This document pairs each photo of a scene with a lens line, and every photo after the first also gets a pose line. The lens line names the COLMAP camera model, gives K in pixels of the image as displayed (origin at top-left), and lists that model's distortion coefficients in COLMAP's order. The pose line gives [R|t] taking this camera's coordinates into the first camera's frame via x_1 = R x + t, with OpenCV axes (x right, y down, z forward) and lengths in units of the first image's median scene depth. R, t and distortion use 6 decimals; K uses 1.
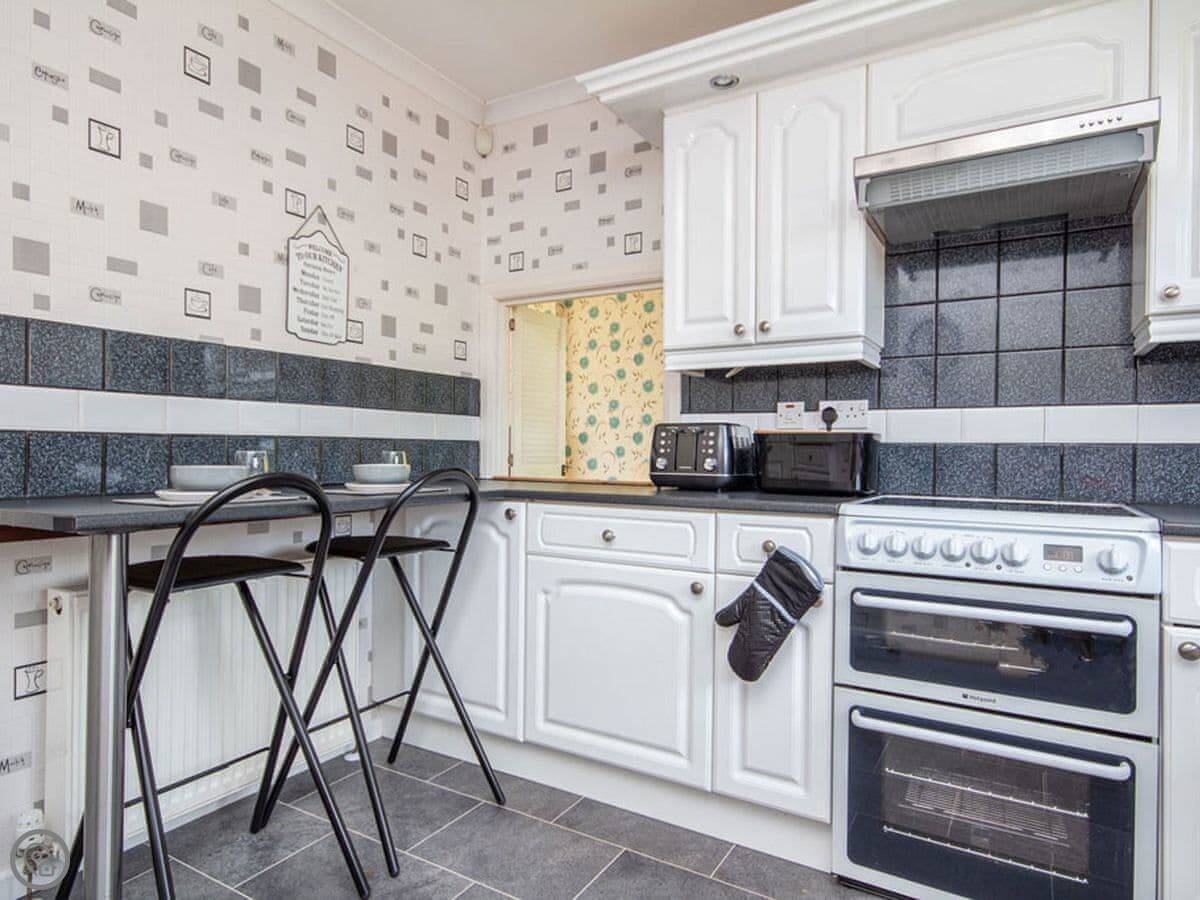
lens RADIAL K [[714.9, 0, 598.6], [0, 714.9, 456.2], [0, 0, 1]] dist [0.005206, 0.004427]
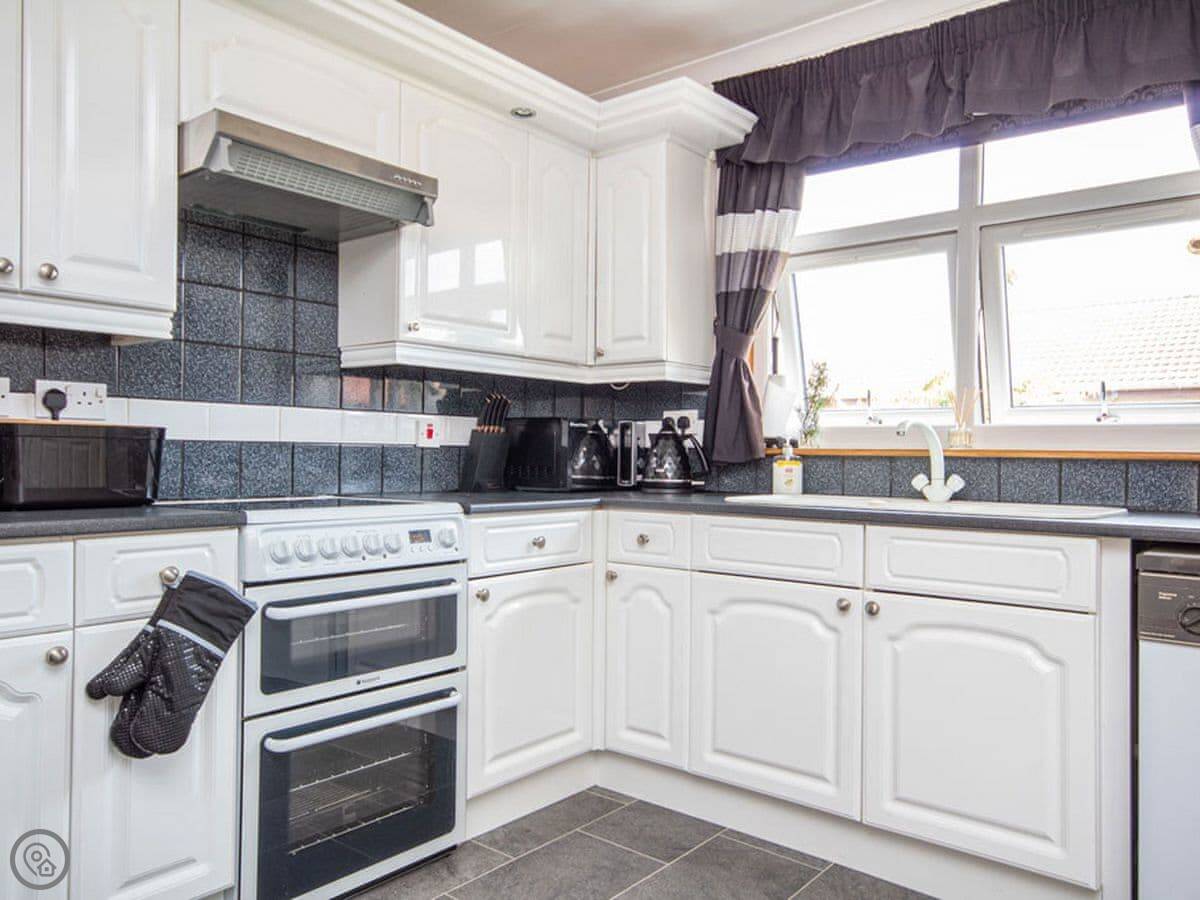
lens RADIAL K [[880.7, 0, 600.0], [0, 880.7, 450.0], [0, 0, 1]] dist [0.004241, 0.001466]
pose [[0.151729, -0.001445, 0.988421, -0.511676], [-0.002646, 0.999995, 0.001868, -0.009177], [-0.988419, -0.002899, 0.151724, 0.317783]]
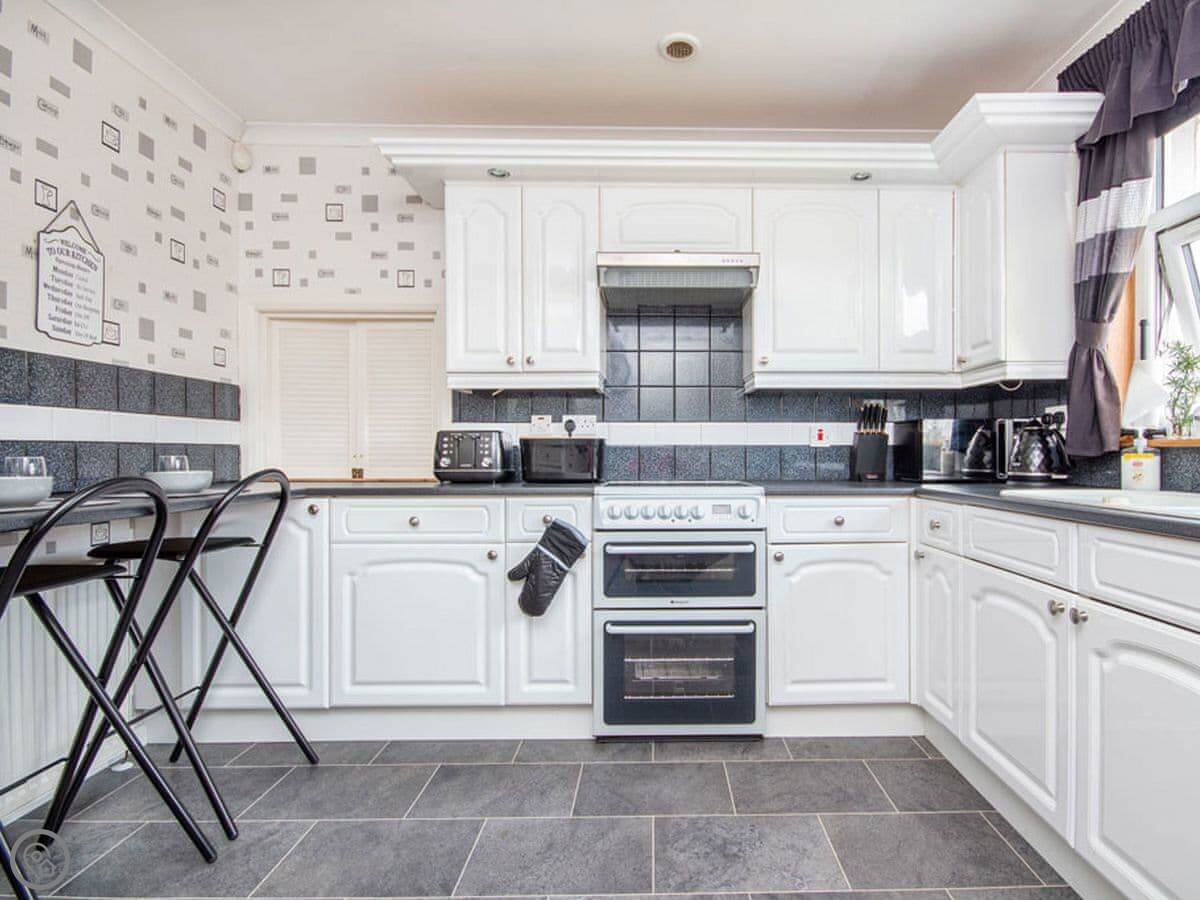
lens RADIAL K [[634.5, 0, 664.7], [0, 634.5, 454.6], [0, 0, 1]] dist [-0.002137, -0.001651]
pose [[0.846434, -0.011780, 0.532364, -0.185437], [0.013373, 0.999910, 0.000863, 0.000434], [-0.532326, 0.006388, 0.846515, -0.146035]]
